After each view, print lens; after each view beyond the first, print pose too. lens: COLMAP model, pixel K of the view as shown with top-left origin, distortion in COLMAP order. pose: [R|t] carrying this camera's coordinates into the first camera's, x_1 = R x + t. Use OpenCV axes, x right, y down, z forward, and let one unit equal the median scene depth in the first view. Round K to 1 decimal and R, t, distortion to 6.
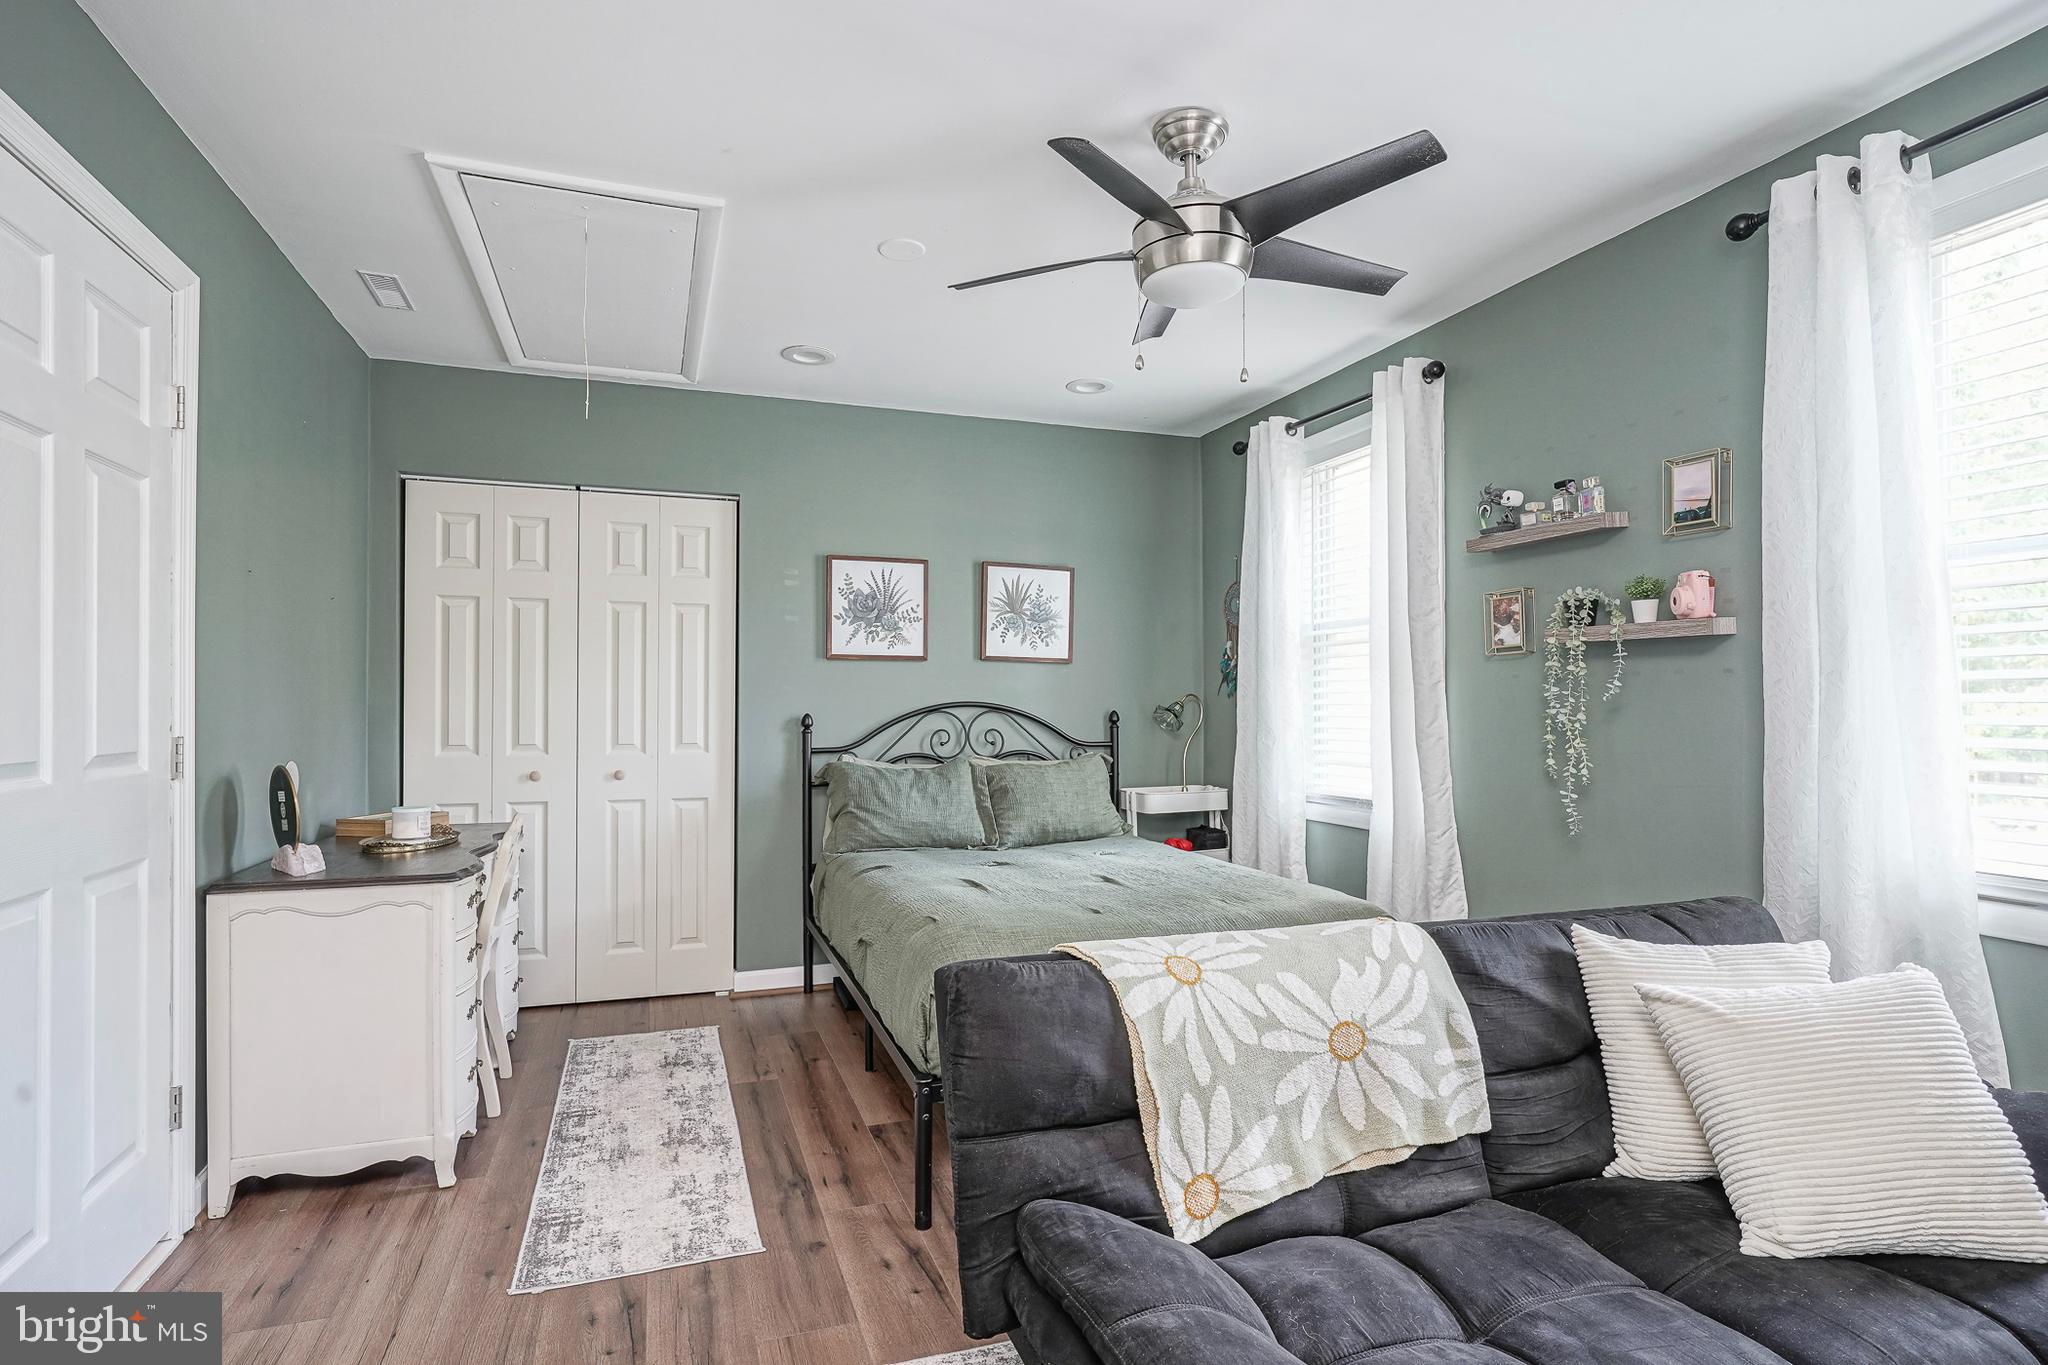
lens RADIAL K [[1099.8, 0, 1024.0], [0, 1099.8, 682.5], [0, 0, 1]] dist [-0.001752, 0.000133]
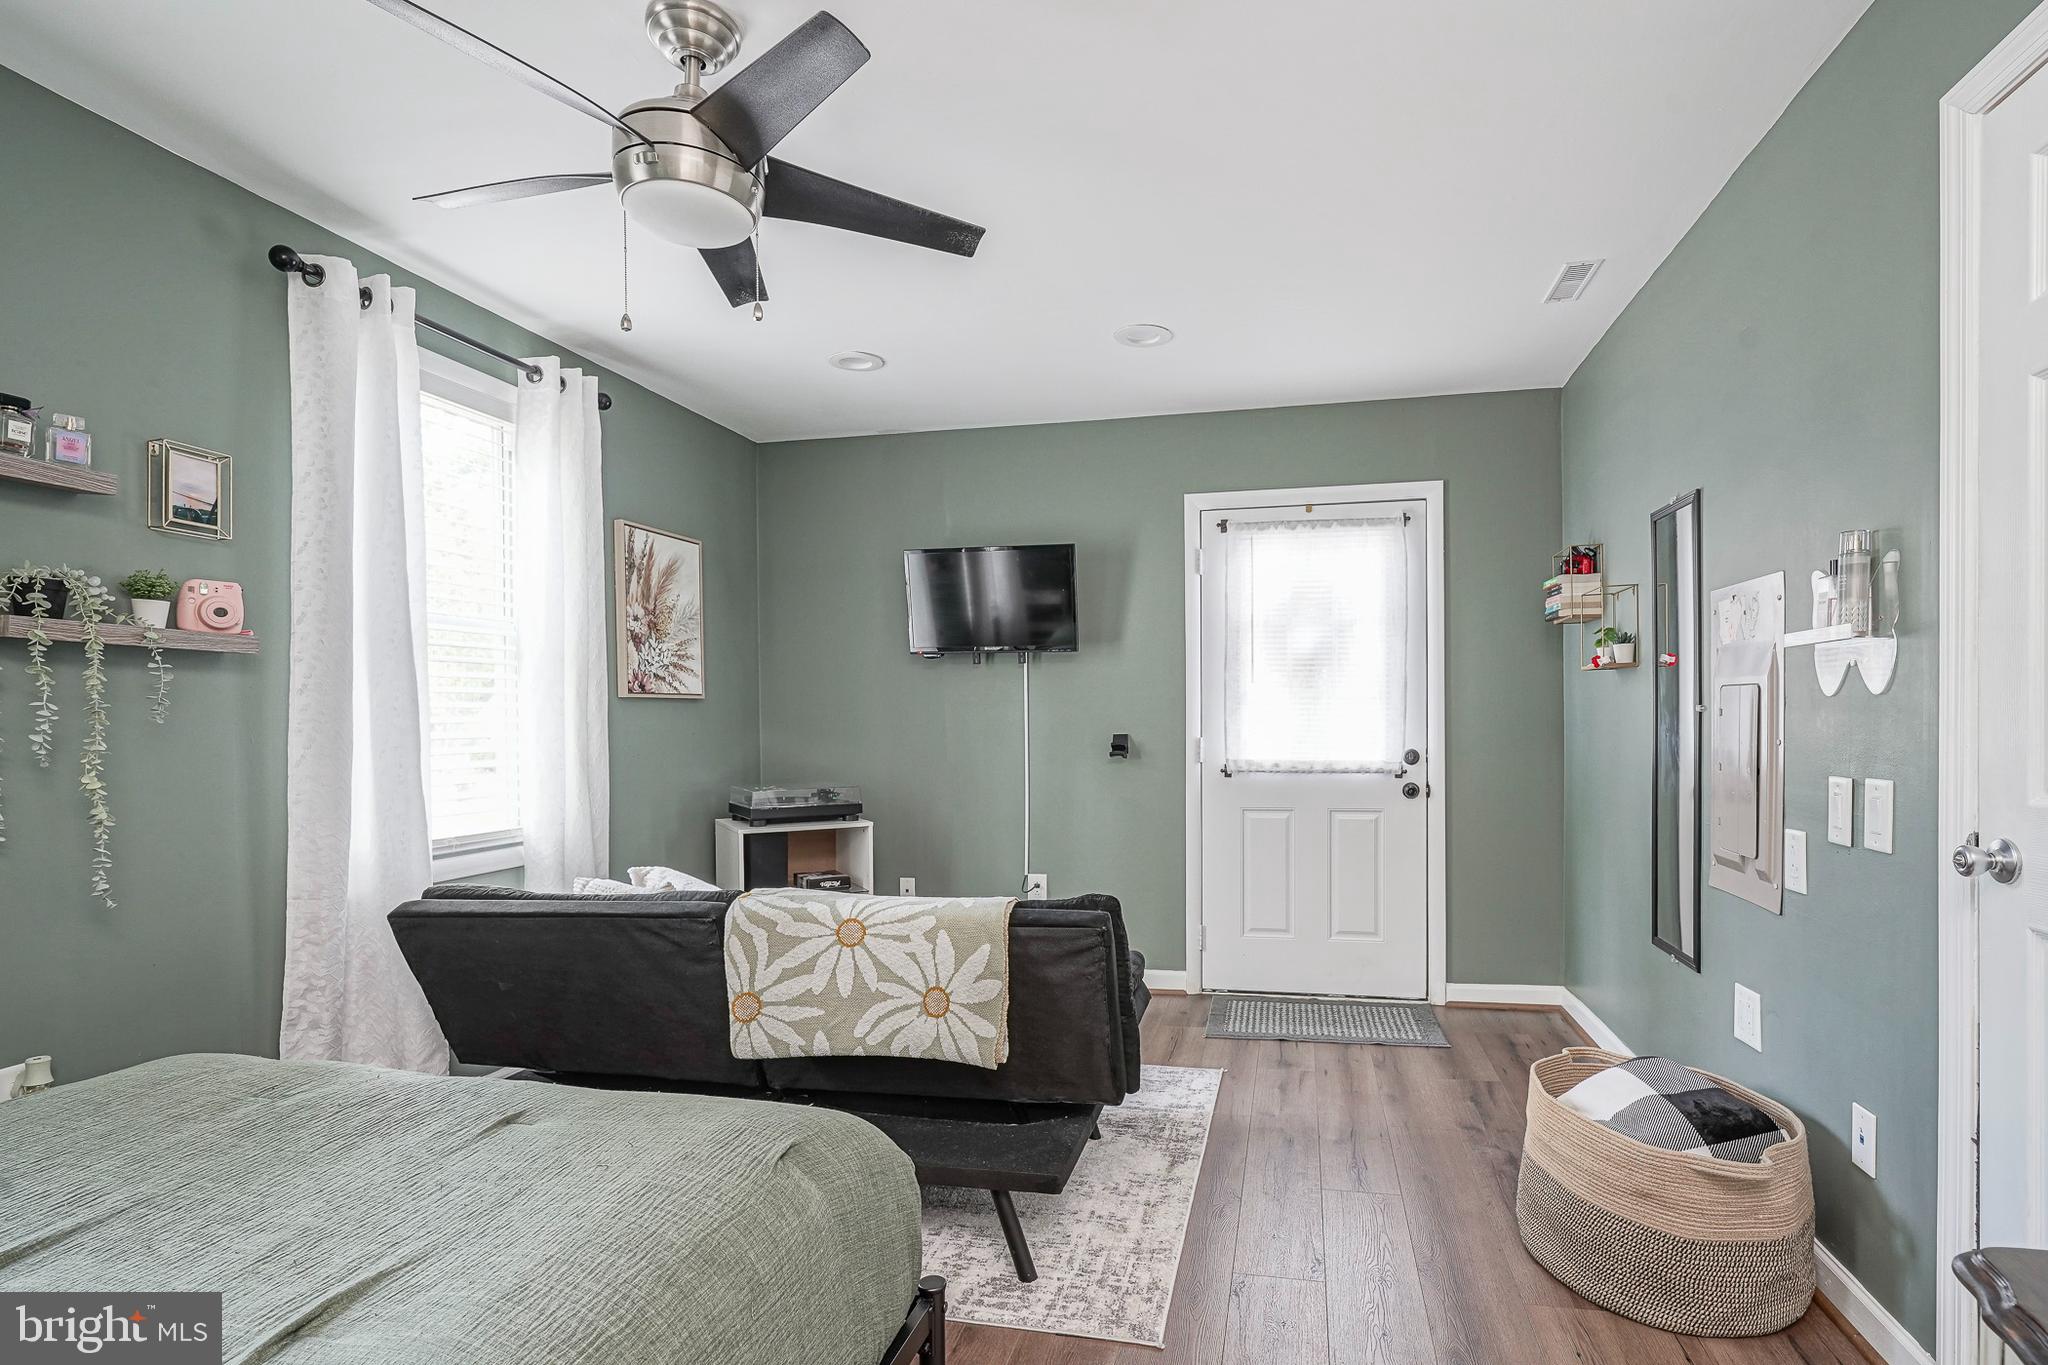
lens RADIAL K [[1099.8, 0, 1024.0], [0, 1099.8, 682.5], [0, 0, 1]] dist [-0.001752, 0.000133]
pose [[-0.838972, 0.014565, 0.543980, -0.447358], [-0.010835, 0.998996, -0.043459, 0.016538], [-0.544067, -0.042355, -0.837972, 1.367254]]
